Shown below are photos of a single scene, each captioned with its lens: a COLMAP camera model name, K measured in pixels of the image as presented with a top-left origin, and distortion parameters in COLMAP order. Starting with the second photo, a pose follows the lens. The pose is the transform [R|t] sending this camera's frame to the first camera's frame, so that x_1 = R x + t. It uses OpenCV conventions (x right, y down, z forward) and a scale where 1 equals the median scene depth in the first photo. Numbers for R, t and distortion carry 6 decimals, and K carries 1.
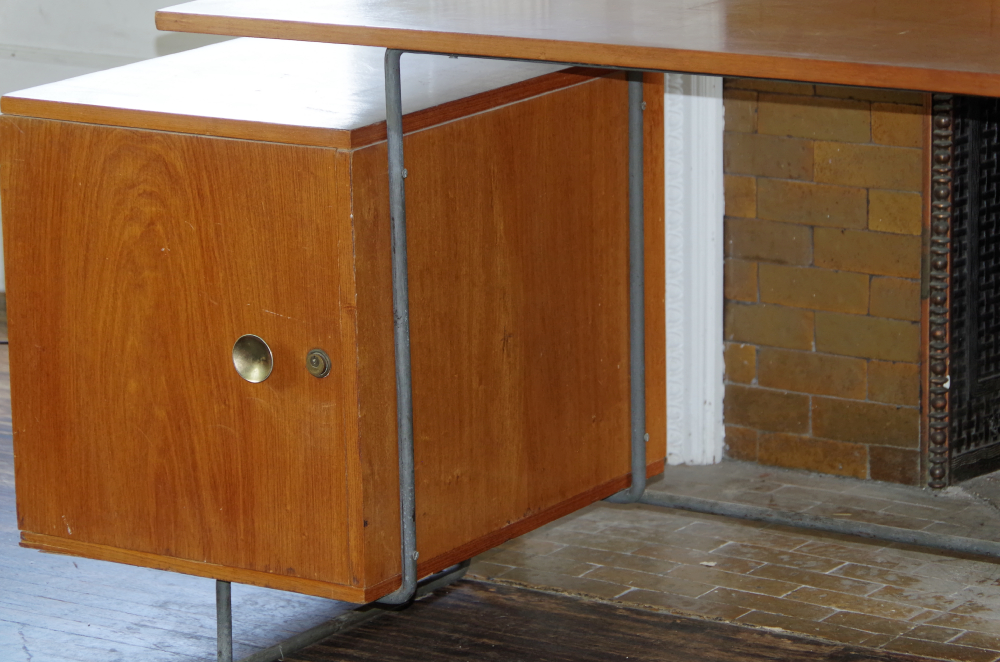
lens RADIAL K [[4495.1, 0, 498.4], [0, 4495.1, 427.6], [0, 0, 1]] dist [0.008835, 0.000000]
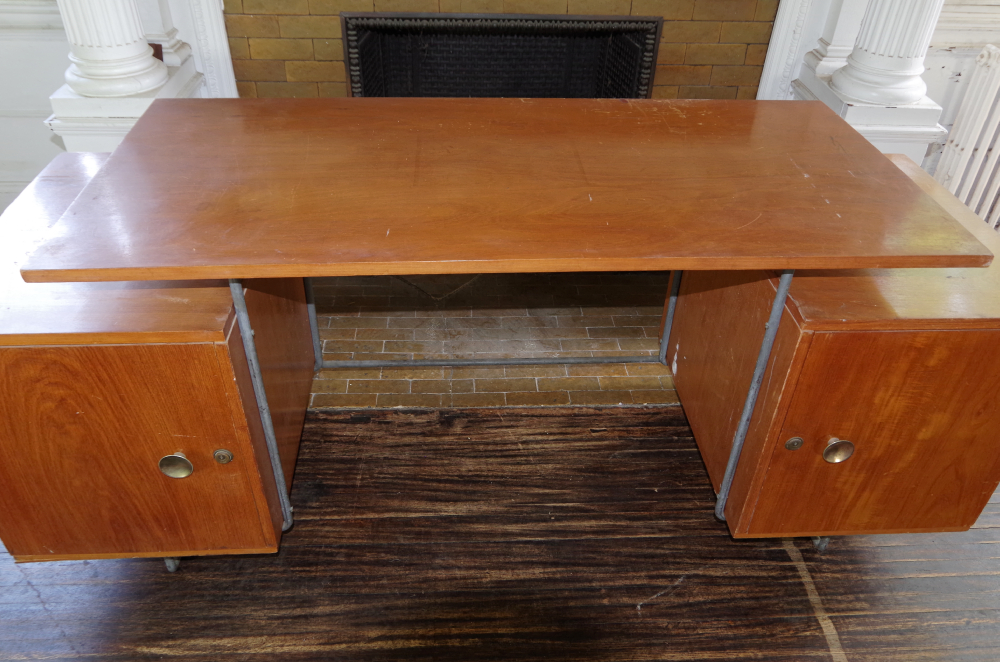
lens RADIAL K [[773.3, 0, 499.6], [0, 773.3, 342.4], [0, 0, 1]] dist [-0.010258, 0.007120]
pose [[0.805414, -0.330360, 0.492108, -0.077621], [0.105639, 0.896980, 0.429263, -0.146517], [-0.583223, -0.293748, 0.757339, 0.721195]]
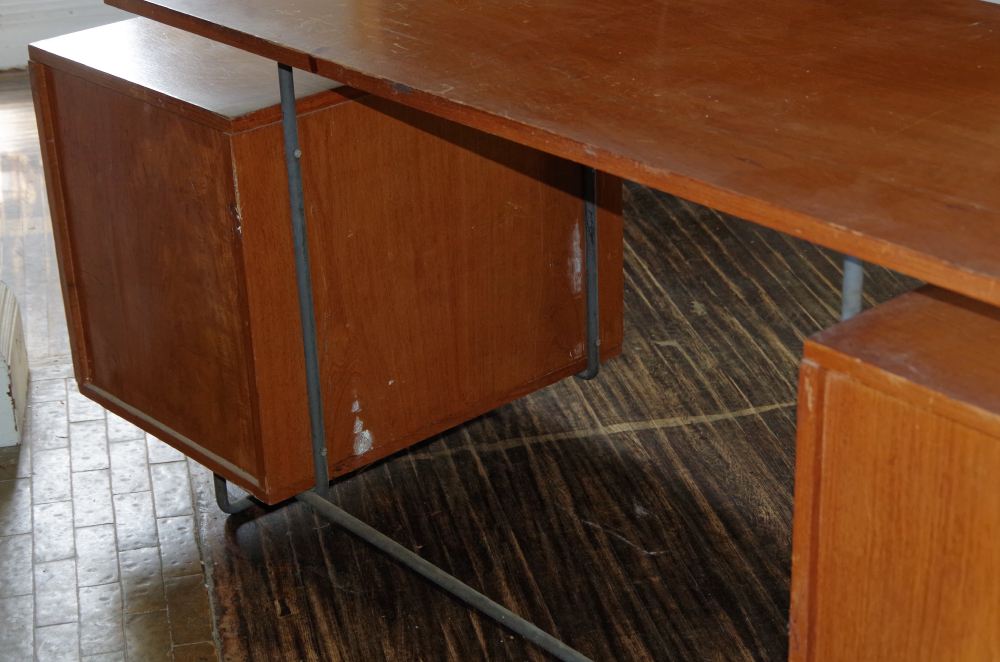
lens RADIAL K [[1912.2, 0, 500.7], [0, 1912.2, 337.6], [0, 0, 1]] dist [0.026293, 0.000000]
pose [[-0.717778, -0.259251, 0.646207, -0.206548], [0.206403, 0.807153, 0.553084, -0.256513], [-0.664976, 0.530370, -0.525846, 1.157206]]
